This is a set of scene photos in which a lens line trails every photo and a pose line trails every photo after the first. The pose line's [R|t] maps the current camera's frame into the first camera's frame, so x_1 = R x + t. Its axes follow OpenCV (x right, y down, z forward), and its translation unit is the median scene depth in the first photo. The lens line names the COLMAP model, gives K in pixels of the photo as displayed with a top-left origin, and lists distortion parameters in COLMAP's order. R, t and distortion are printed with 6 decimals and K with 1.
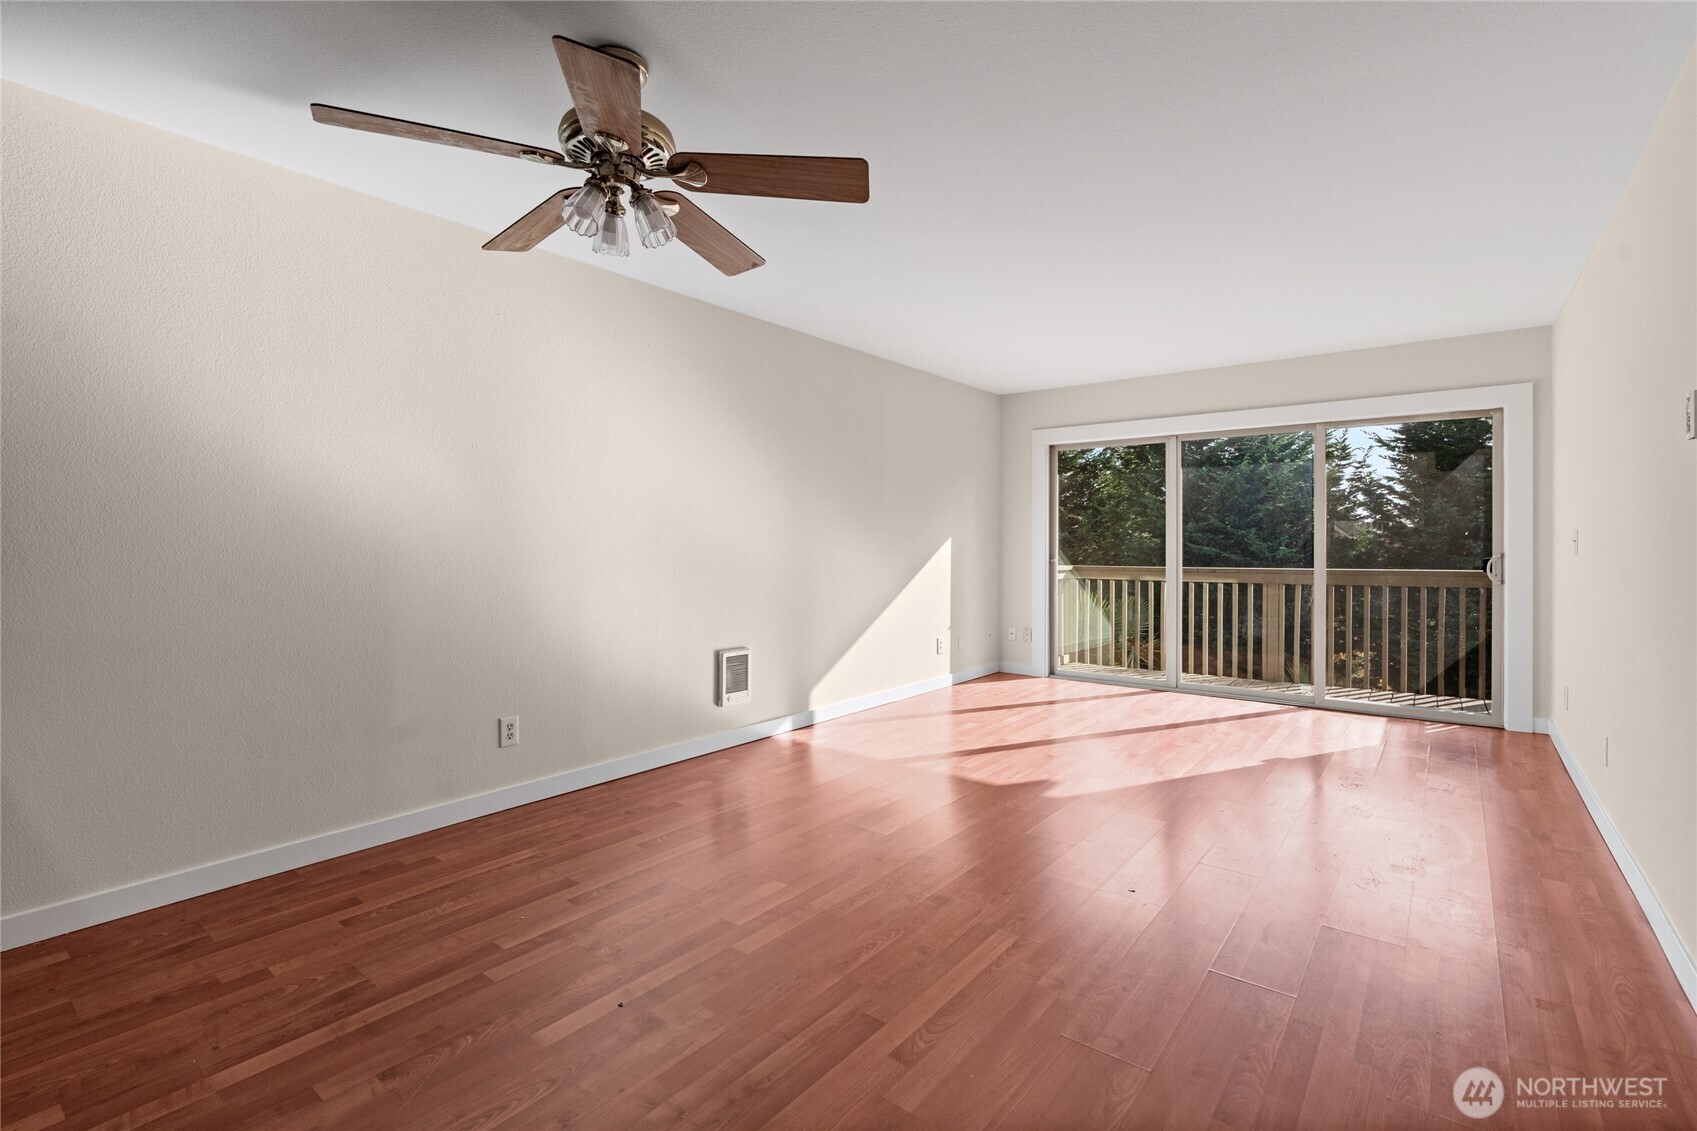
lens RADIAL K [[773.8, 0, 854.0], [0, 773.8, 549.9], [0, 0, 1]] dist [-0.007723, 0.001045]
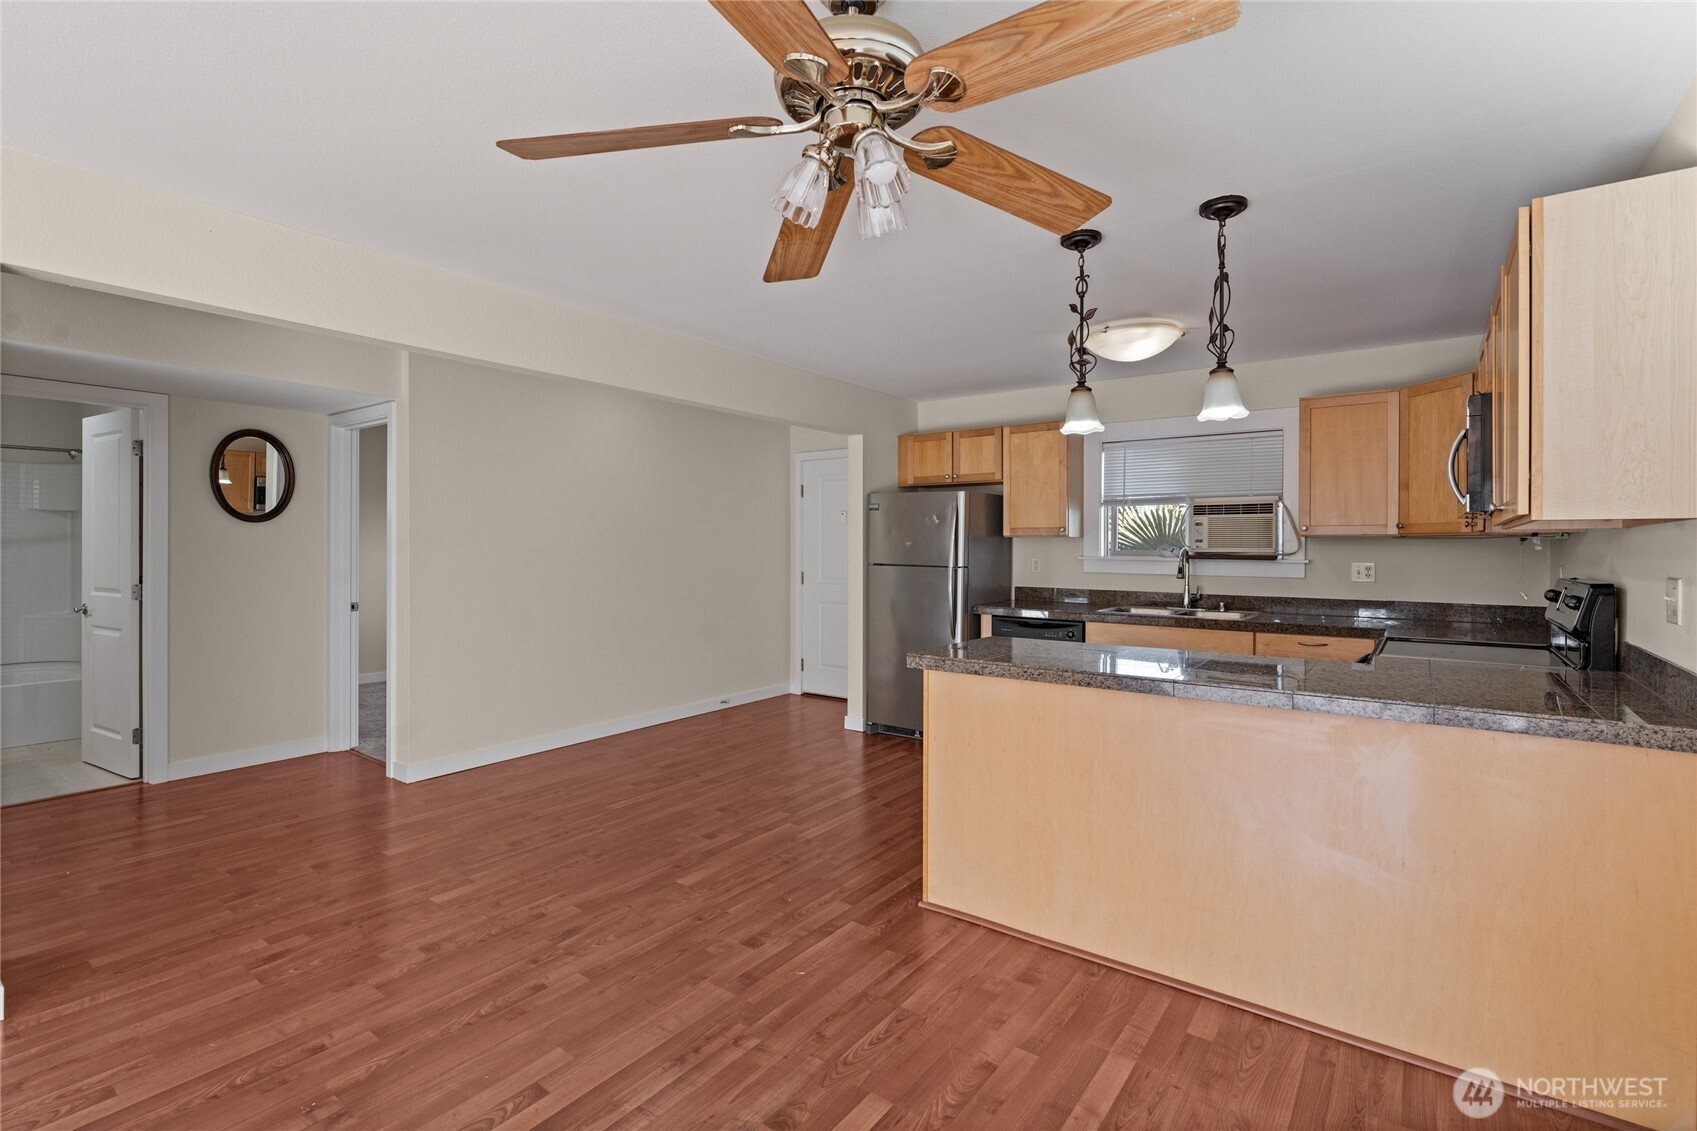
lens RADIAL K [[773.8, 0, 854.0], [0, 773.8, 549.9], [0, 0, 1]] dist [-0.007723, 0.001045]
pose [[-0.999670, -0.004655, -0.025275, -0.100655], [-0.005015, 0.999887, 0.014203, -0.034087], [0.025206, 0.014325, -0.999580, 0.596137]]
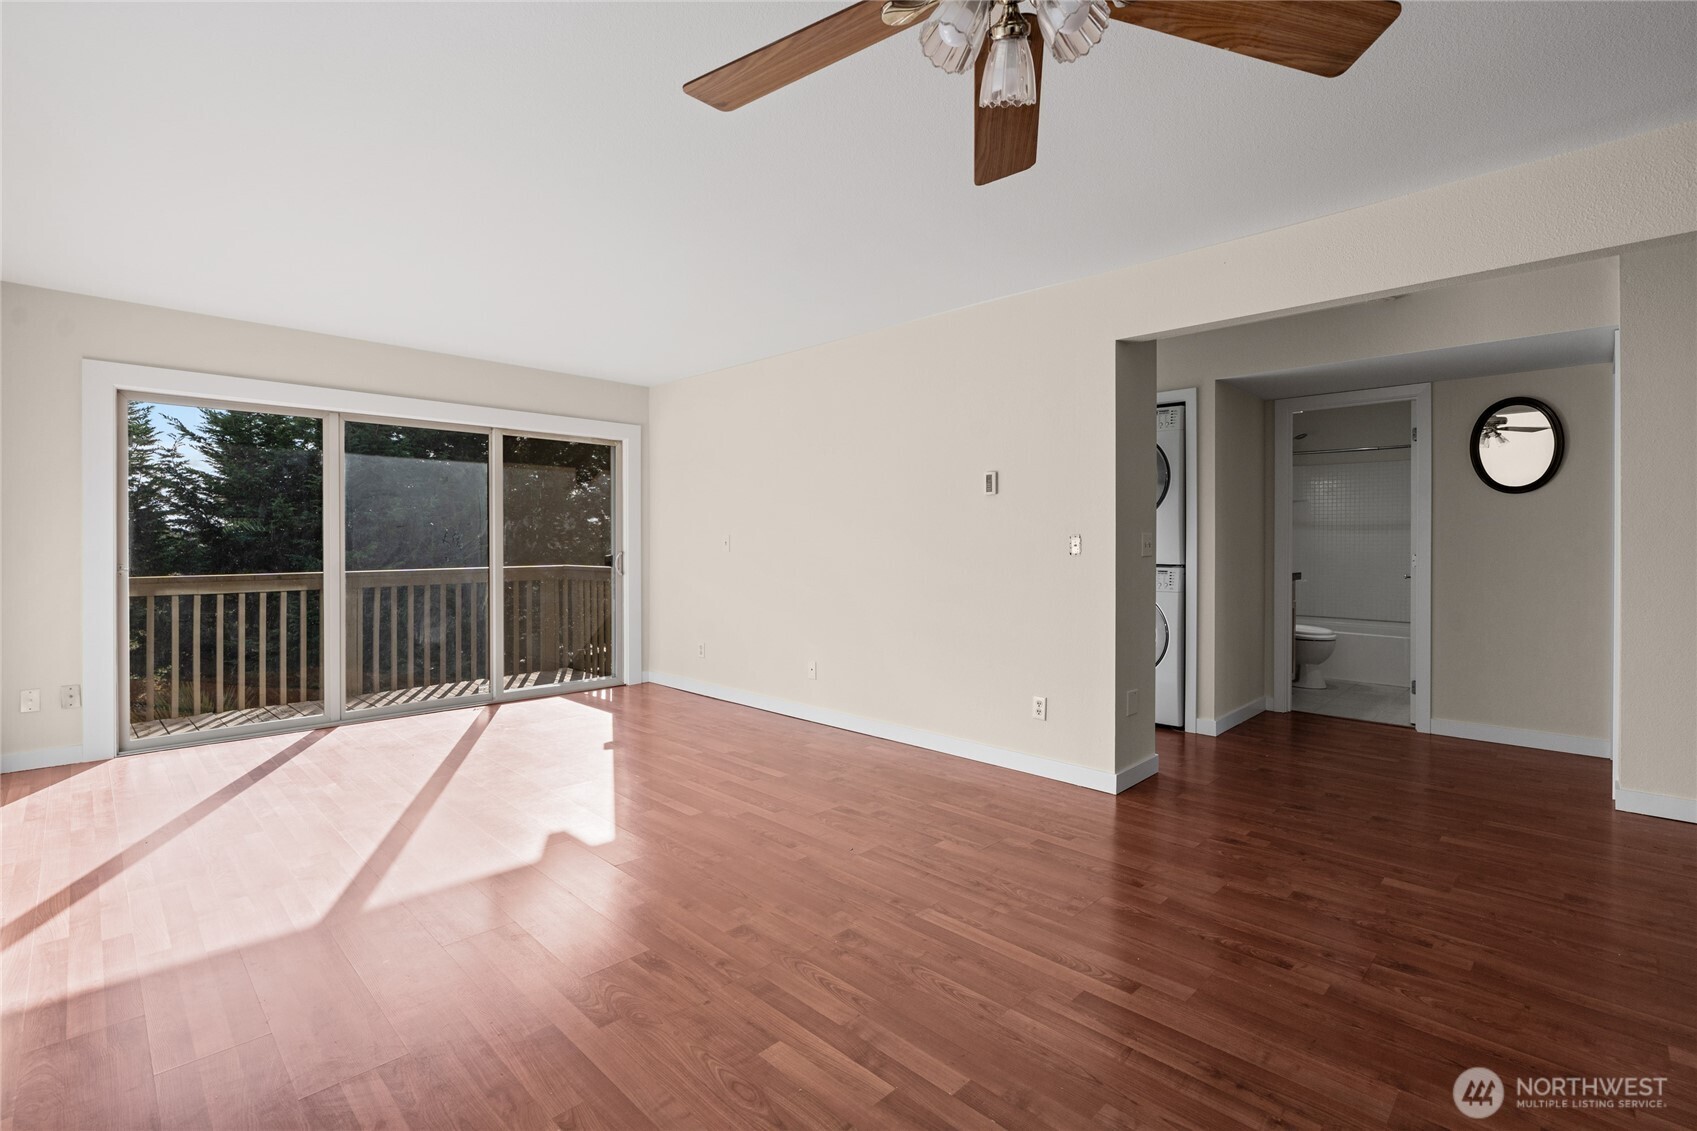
lens RADIAL K [[768.8, 0, 849.7], [0, 768.8, 541.1], [0, 0, 1]] dist [-0.004238, 0.000856]
pose [[0.118715, 0.002277, 0.992926, -0.327827], [0.007819, 0.999964, -0.003228, -0.004753], [-0.992898, 0.008147, 0.118693, 0.366503]]
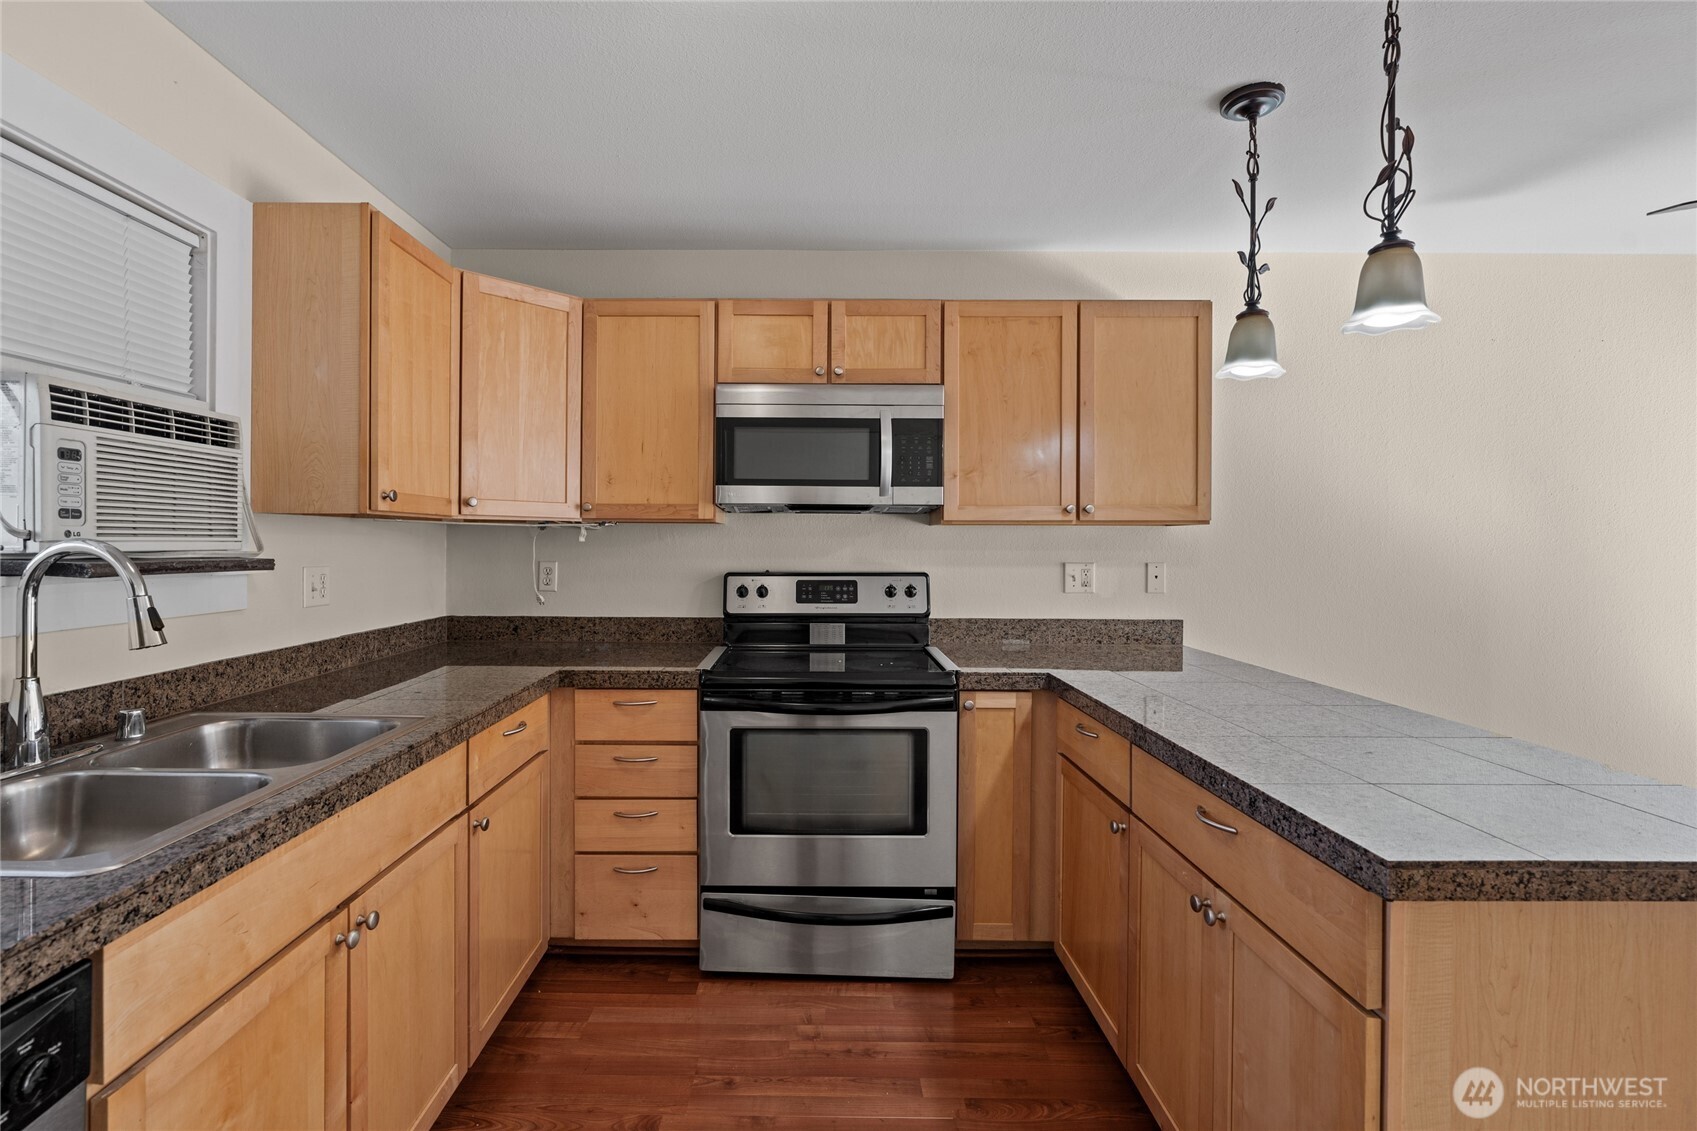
lens RADIAL K [[780.8, 0, 810.7], [0, 780.8, 549.0], [0, 0, 1]] dist [-0.009410, 0.000367]
pose [[0.607834, 0.008588, -0.794018, -0.163577], [-0.013466, 0.999909, 0.000507, -0.026583], [0.793950, 0.010384, 0.607894, -0.160372]]
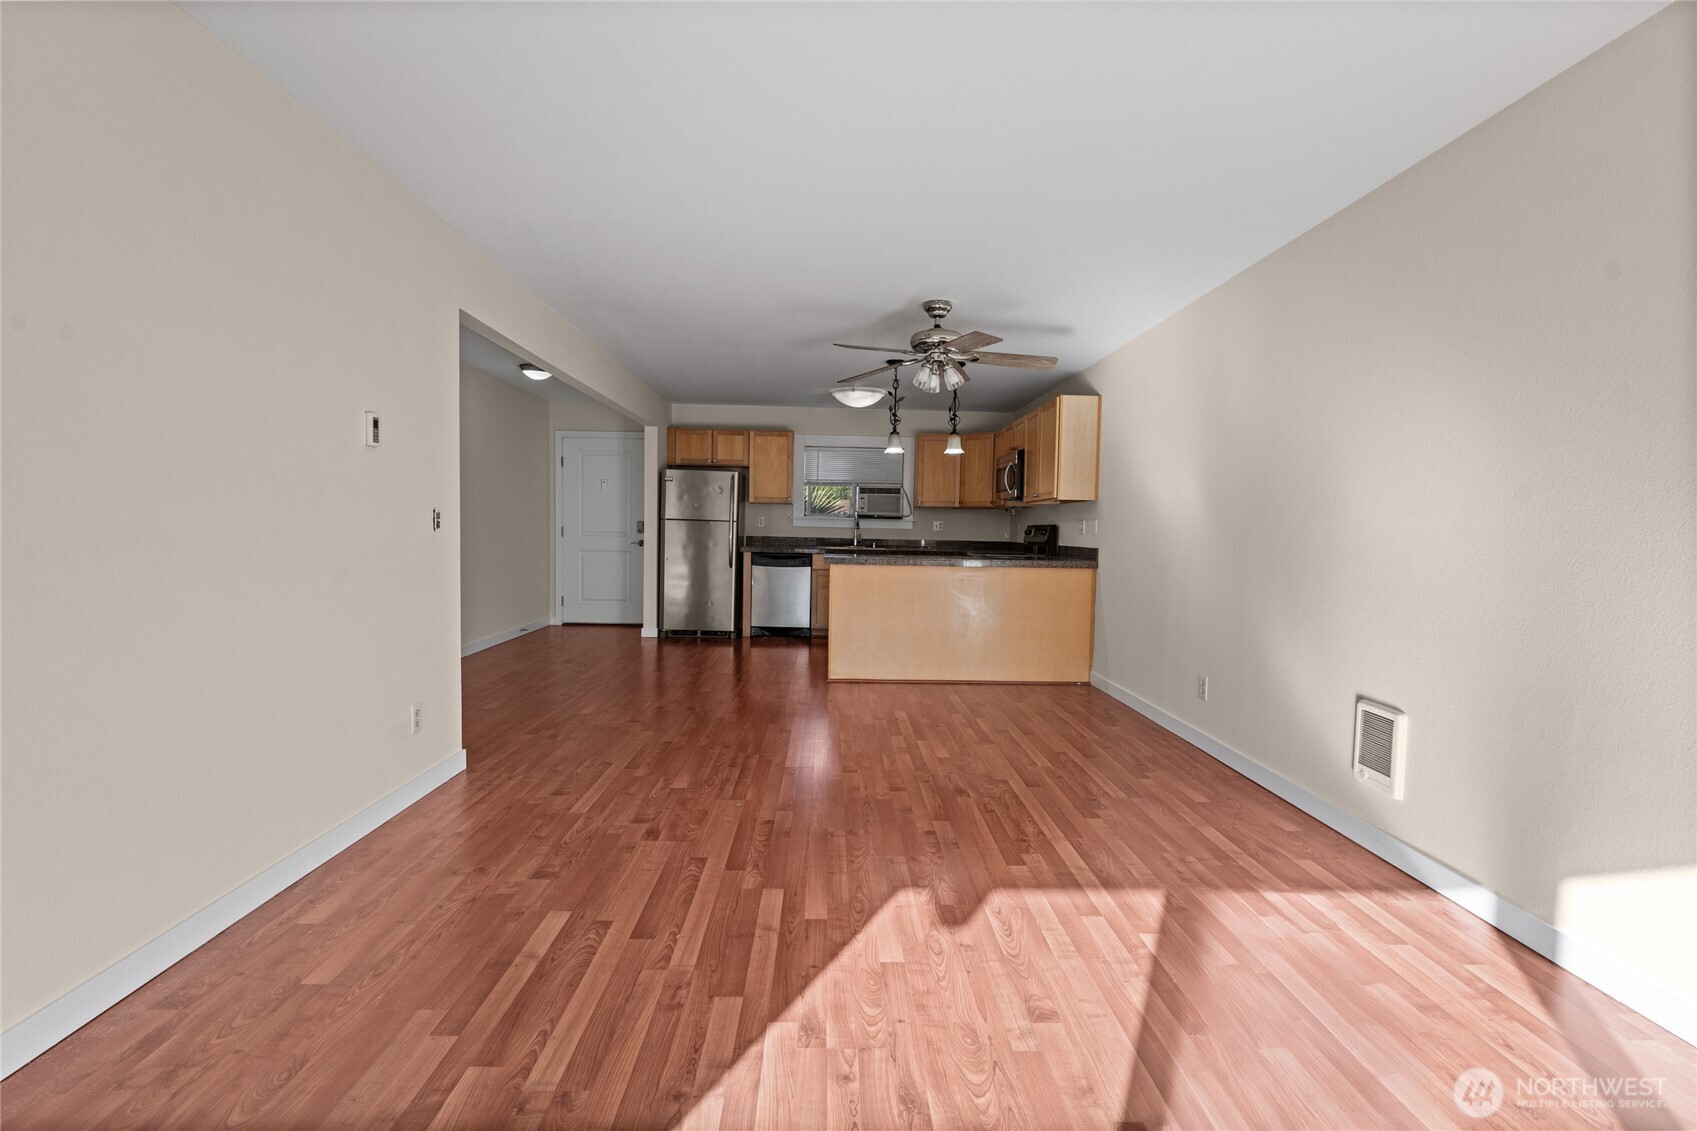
lens RADIAL K [[760.9, 0, 849.9], [0, 760.9, 569.8], [0, 0, 1]] dist [-0.003544, 0.000188]
pose [[-0.771771, 0.019091, -0.635615, 0.423493], [-0.027012, 0.997663, 0.062763, -0.008257], [0.635327, 0.065607, -0.769451, 0.864968]]
